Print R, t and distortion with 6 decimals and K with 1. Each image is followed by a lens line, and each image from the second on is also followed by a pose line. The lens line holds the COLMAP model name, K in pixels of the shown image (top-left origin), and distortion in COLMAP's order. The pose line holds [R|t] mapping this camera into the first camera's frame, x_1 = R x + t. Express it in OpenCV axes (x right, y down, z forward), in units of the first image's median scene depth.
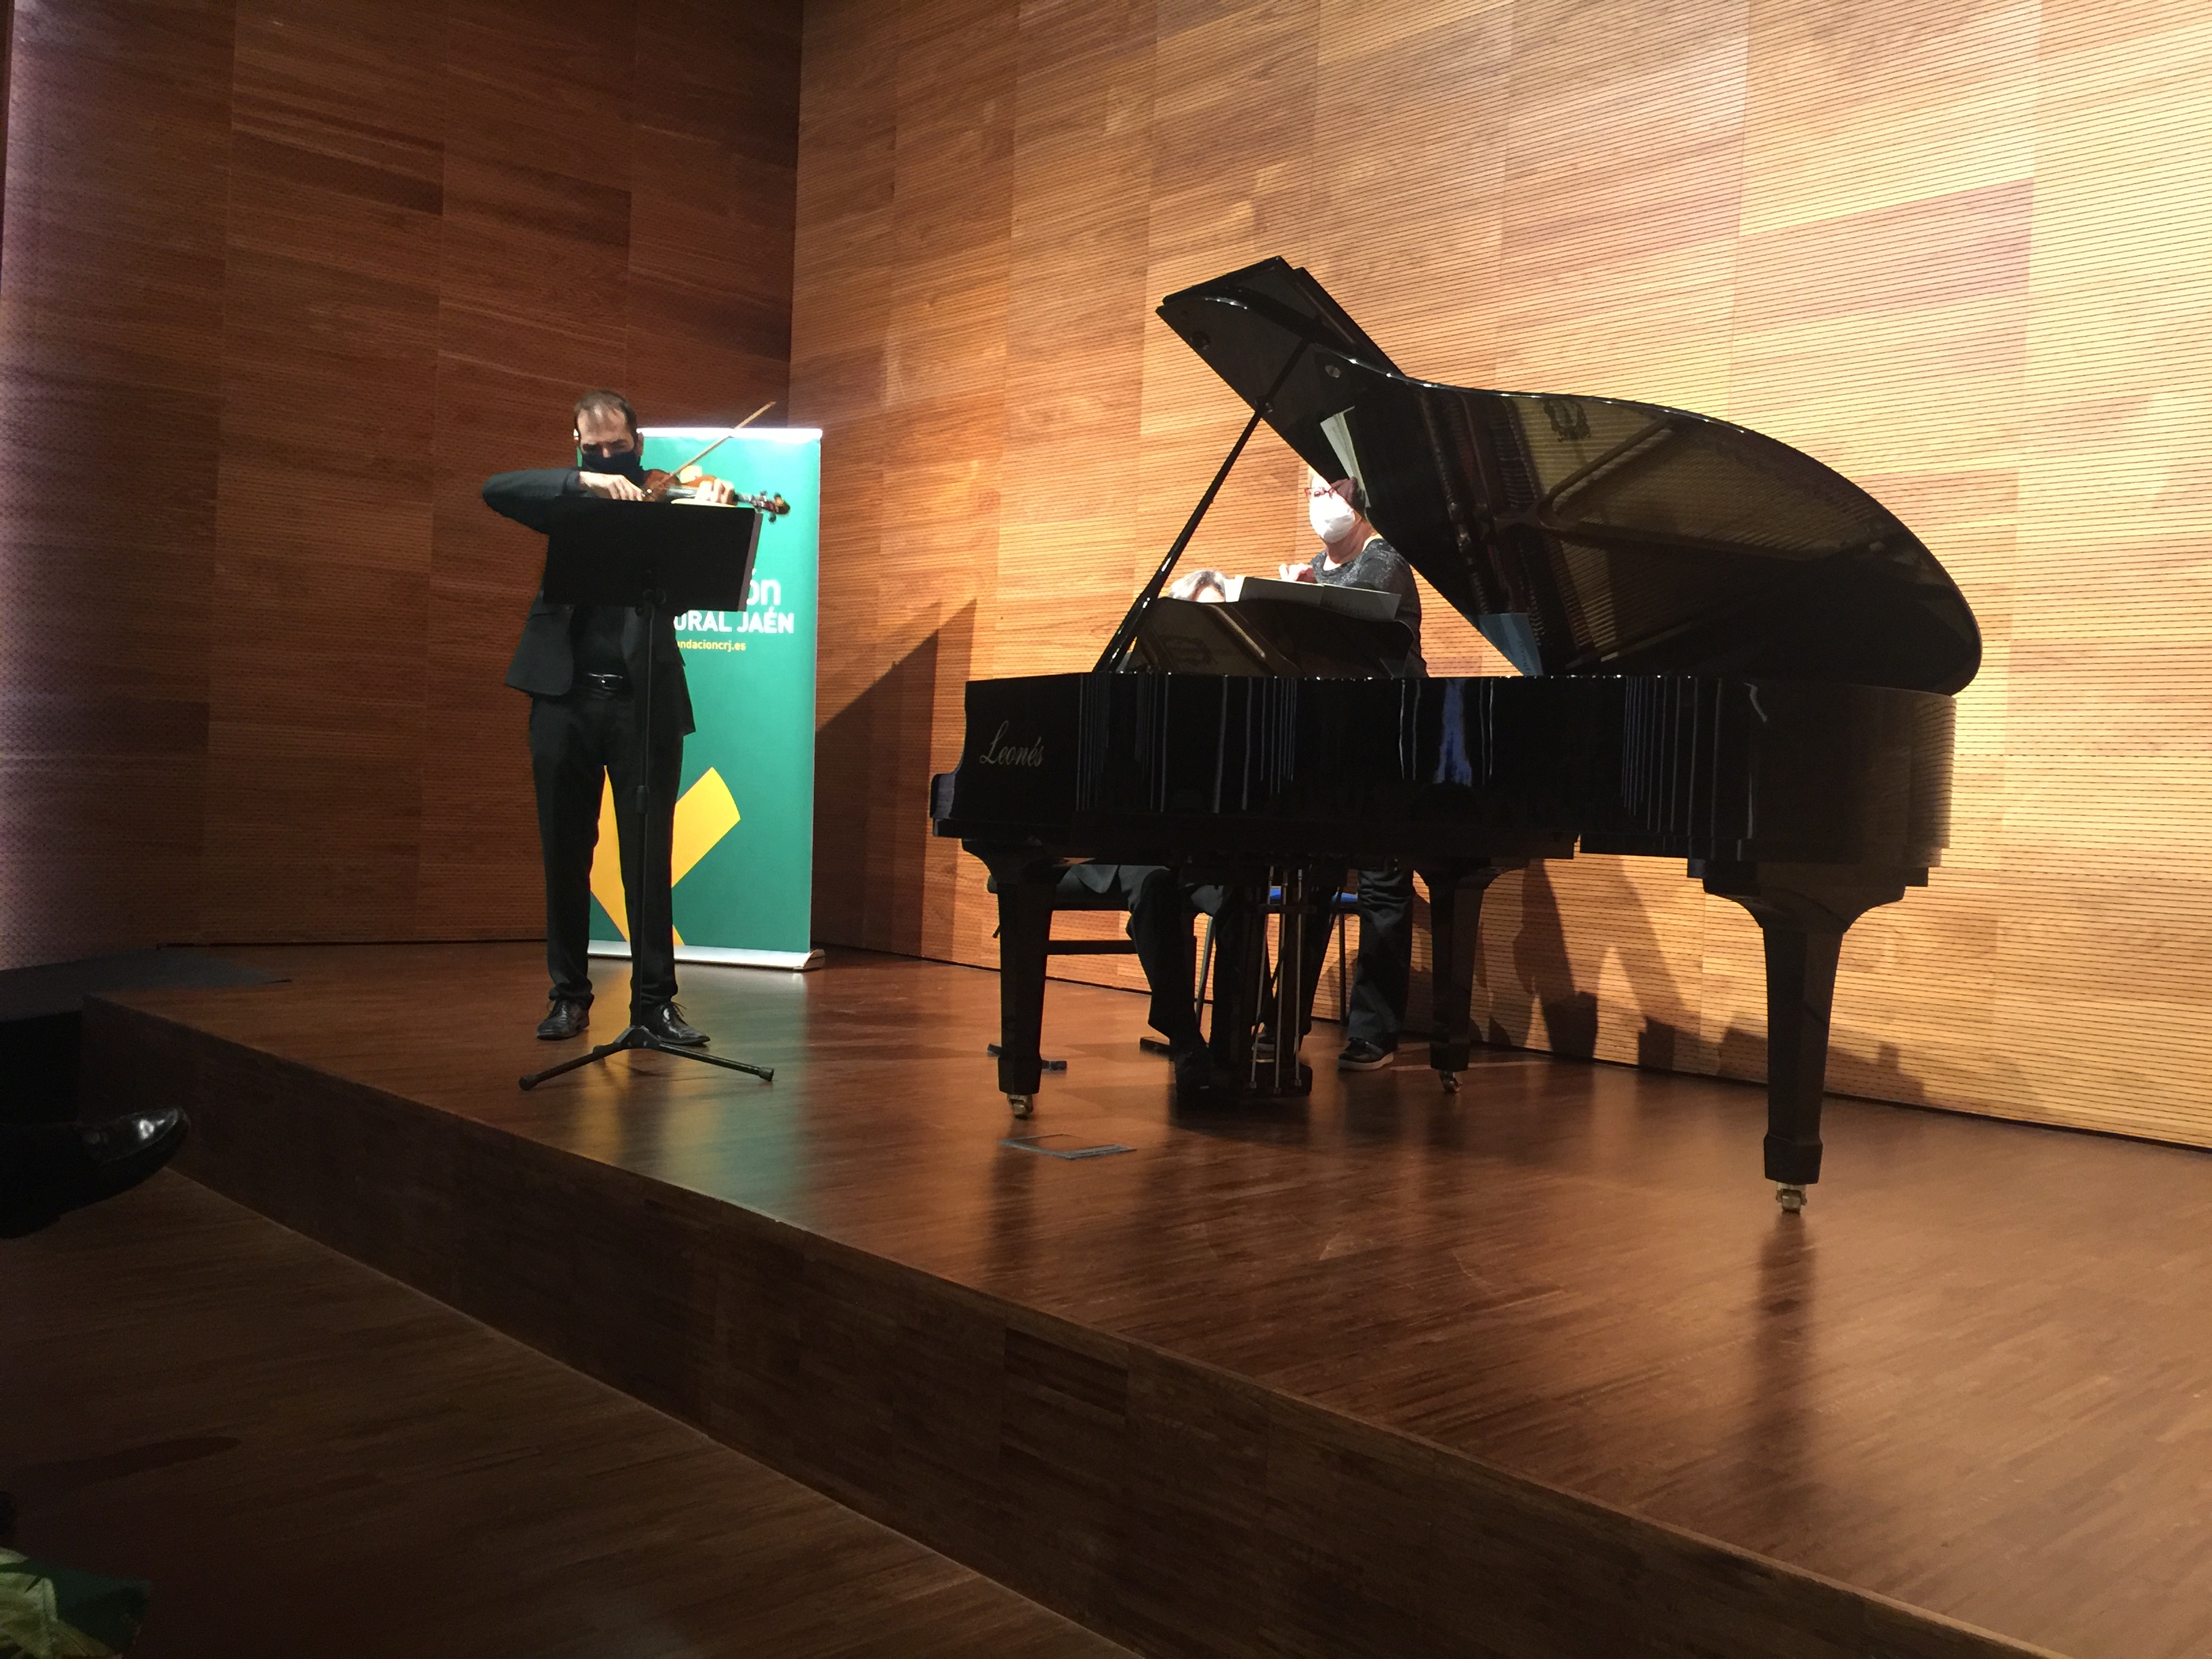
lens RADIAL K [[1889.2, 0, 1124.6], [0, 1889.2, 820.3], [0, 0, 1]] dist [0.089501, -0.107998]
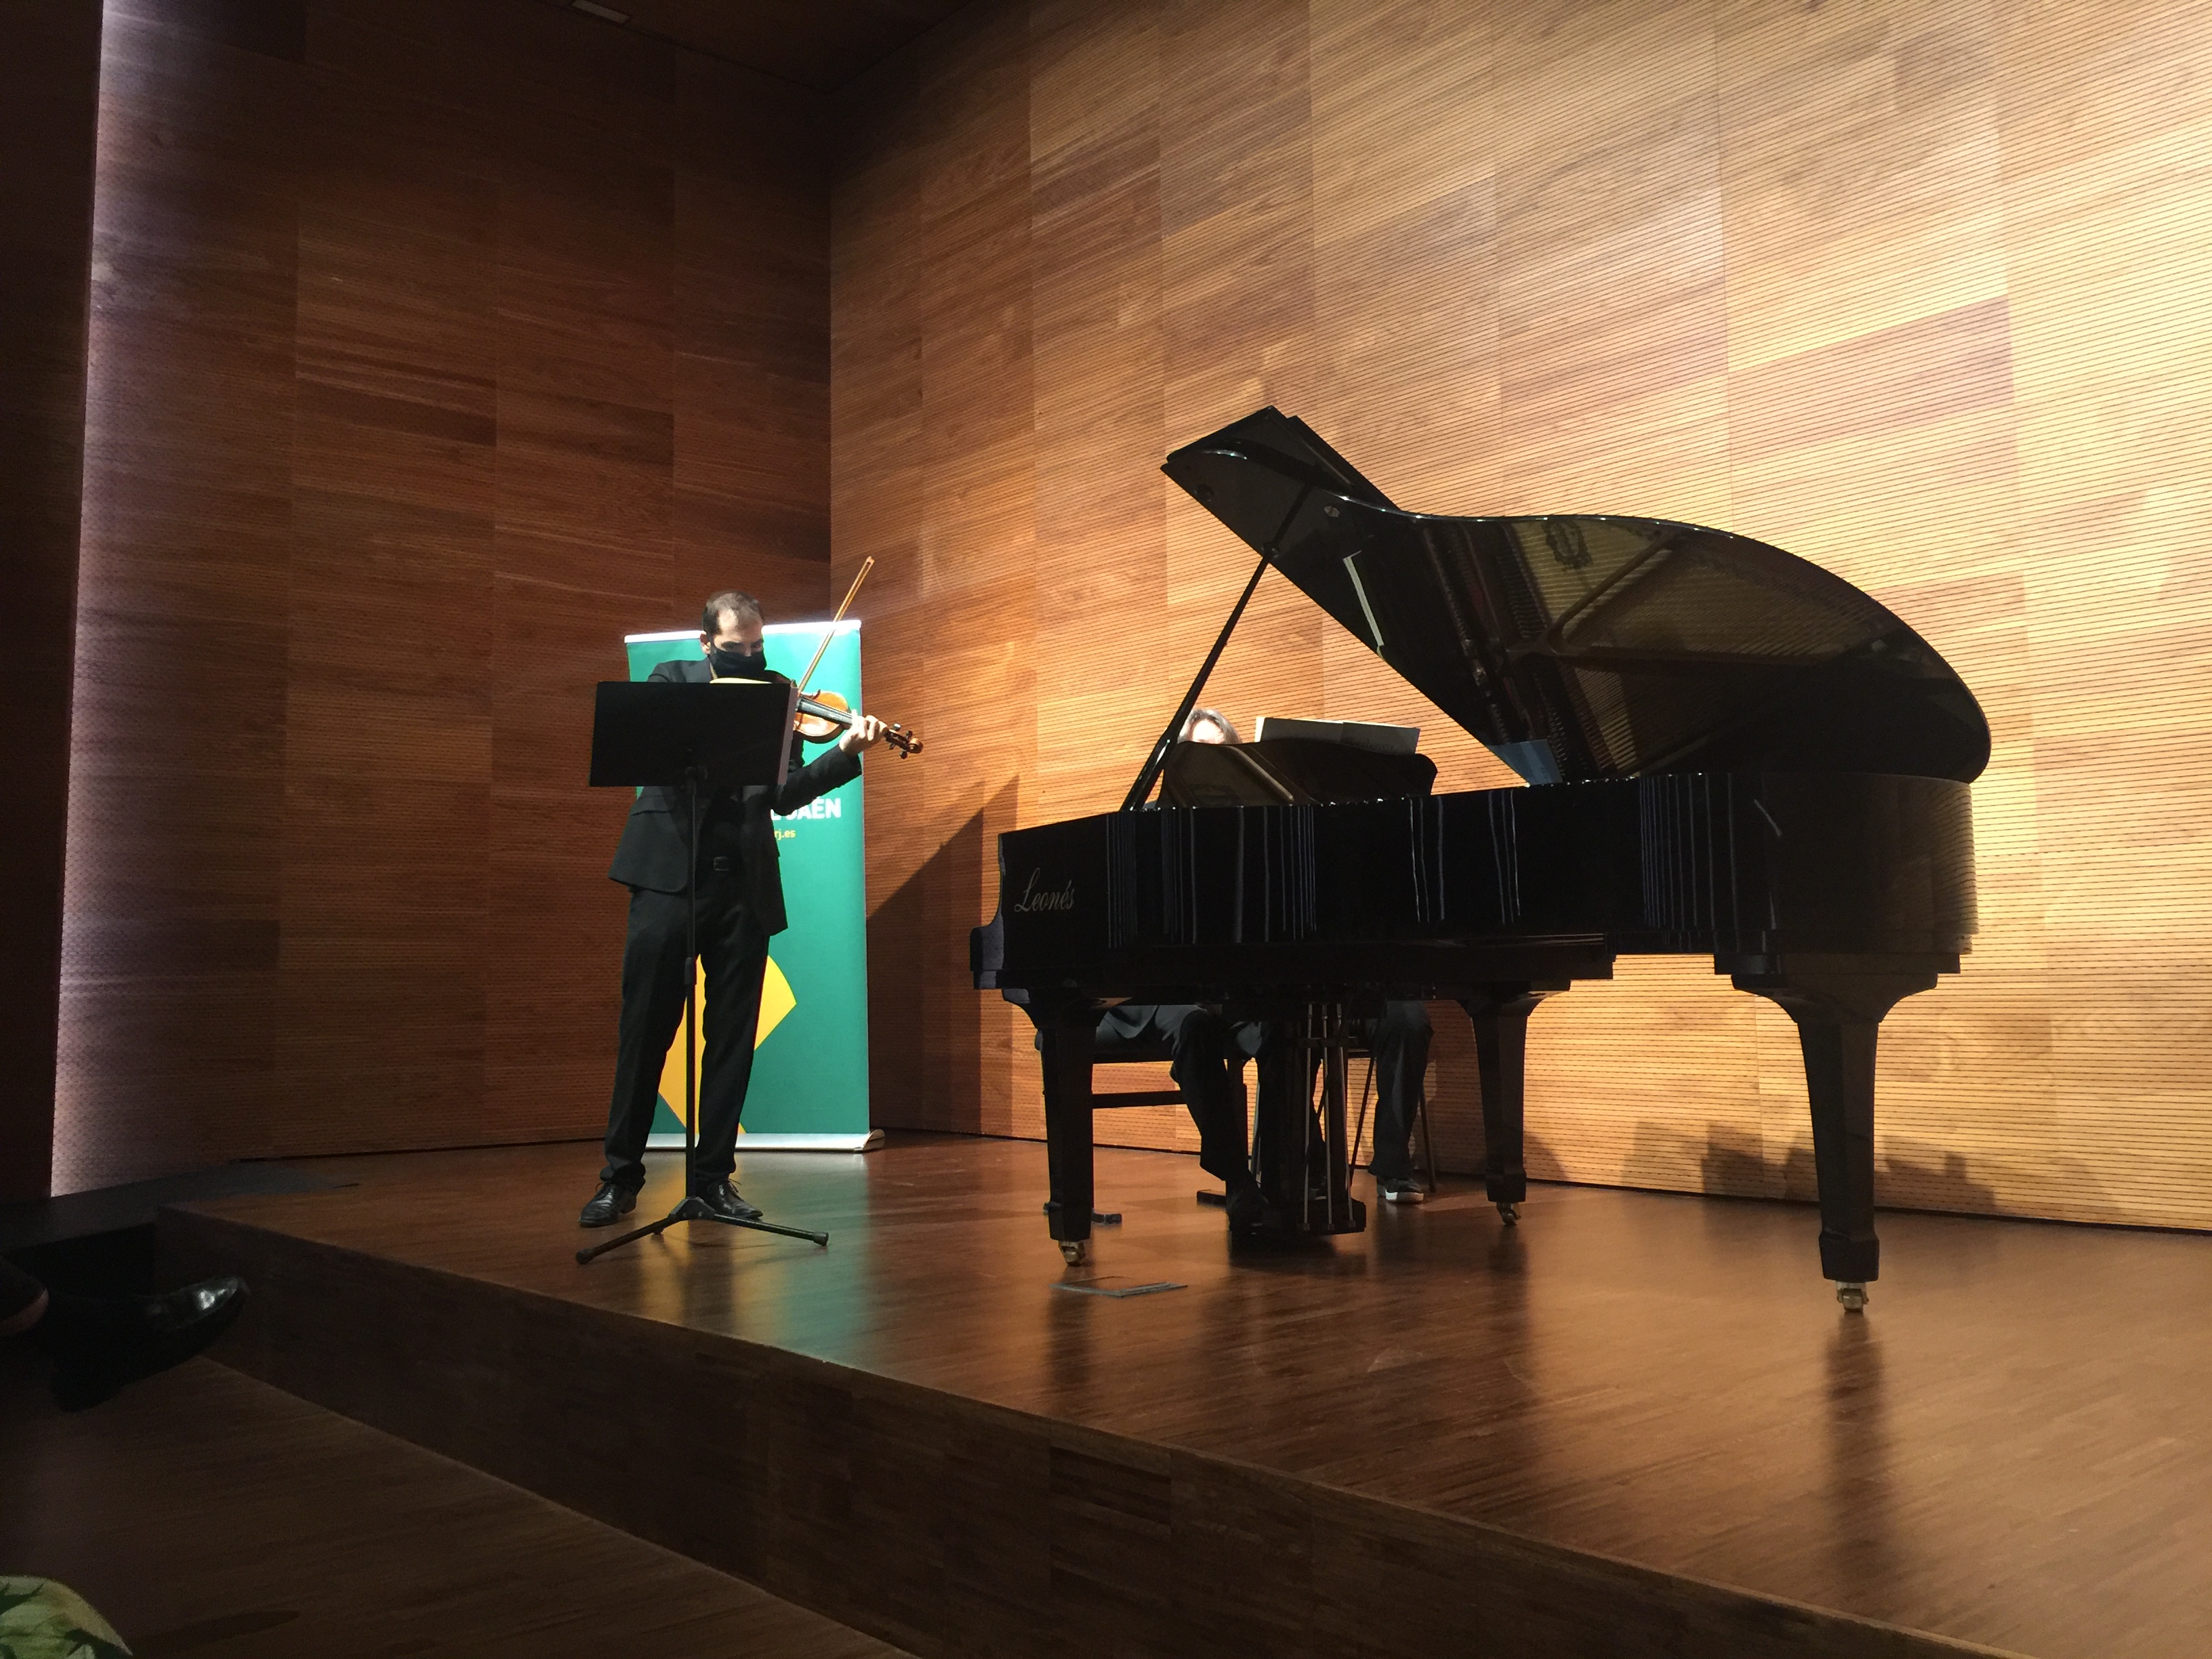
lens RADIAL K [[1889.2, 0, 1124.6], [0, 1889.2, 820.3], [0, 0, 1]] dist [0.089501, -0.107998]
pose [[0.997749, -0.059200, -0.031515, 0.013855], [0.055633, 0.993016, -0.104043, 0.023689], [0.037454, 0.102056, 0.994073, -0.012705]]
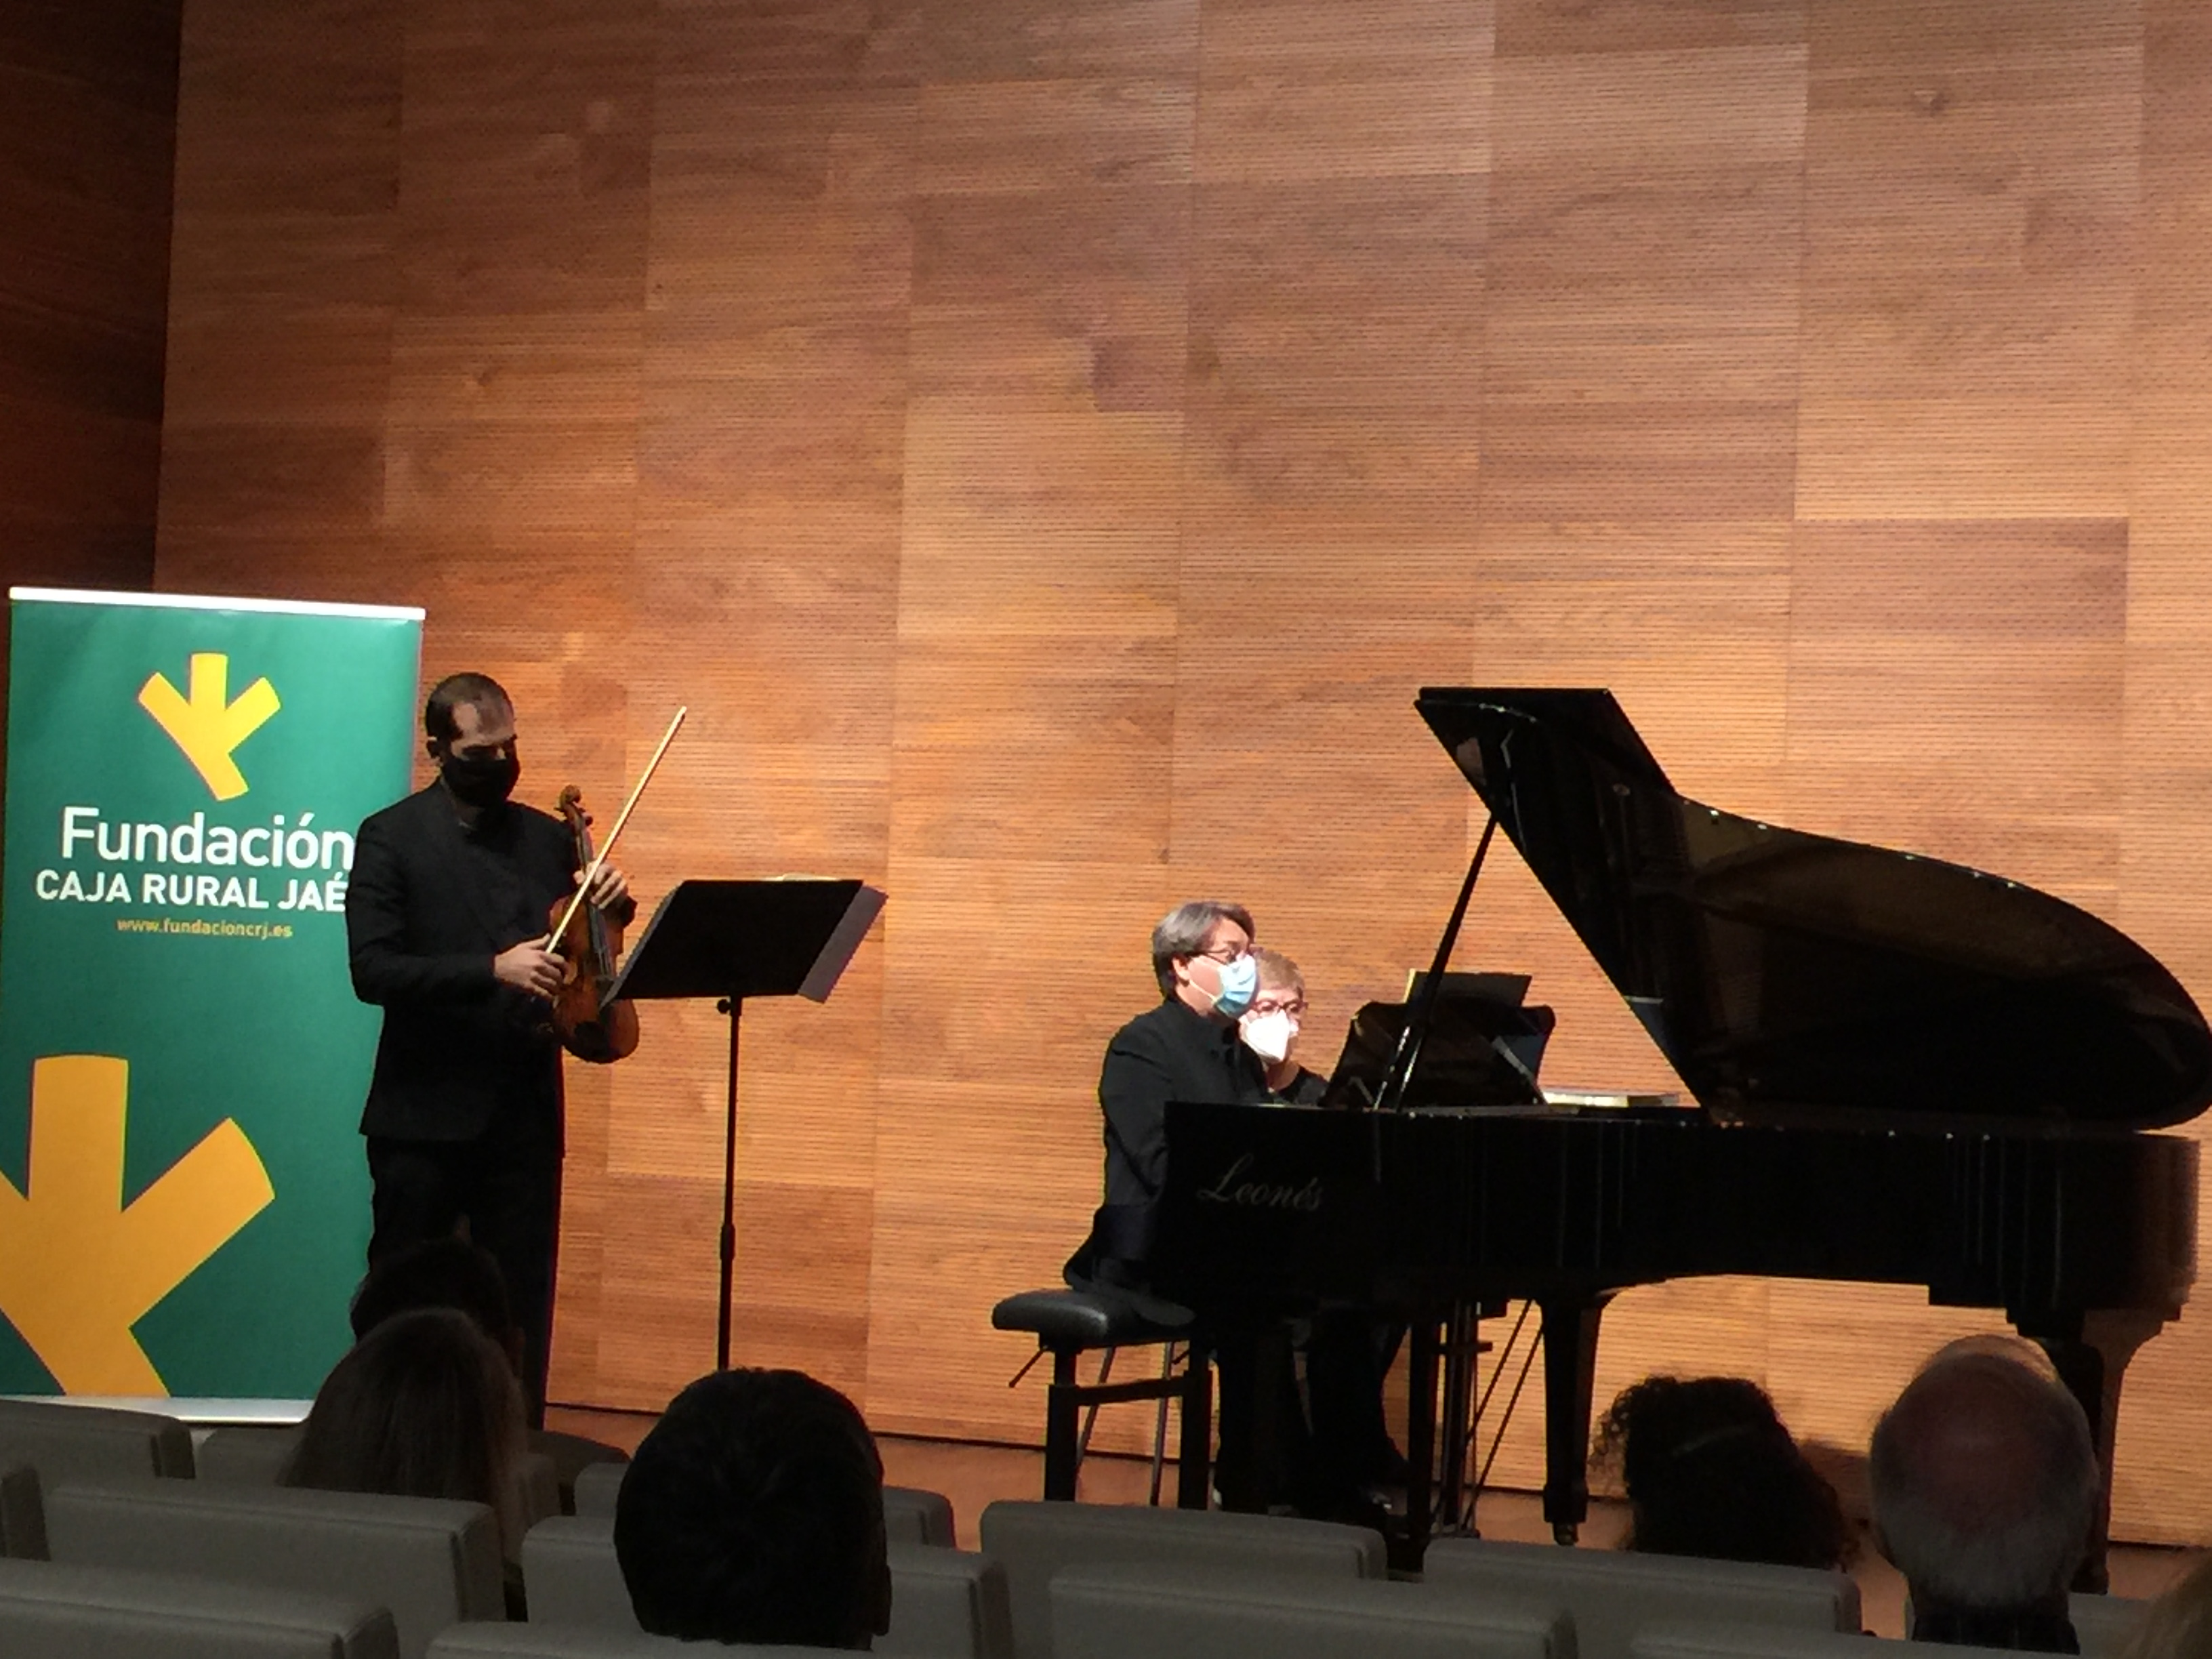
lens RADIAL K [[4354.8, 0, 1132.3], [0, 4354.8, 830.0], [0, 0, 1]] dist [0.045008, -0.005751]
pose [[0.919545, 0.005822, 0.392941, -0.703609], [0.004462, 0.999671, -0.025252, -0.117777], [-0.392959, 0.024974, 0.919217, -0.657308]]
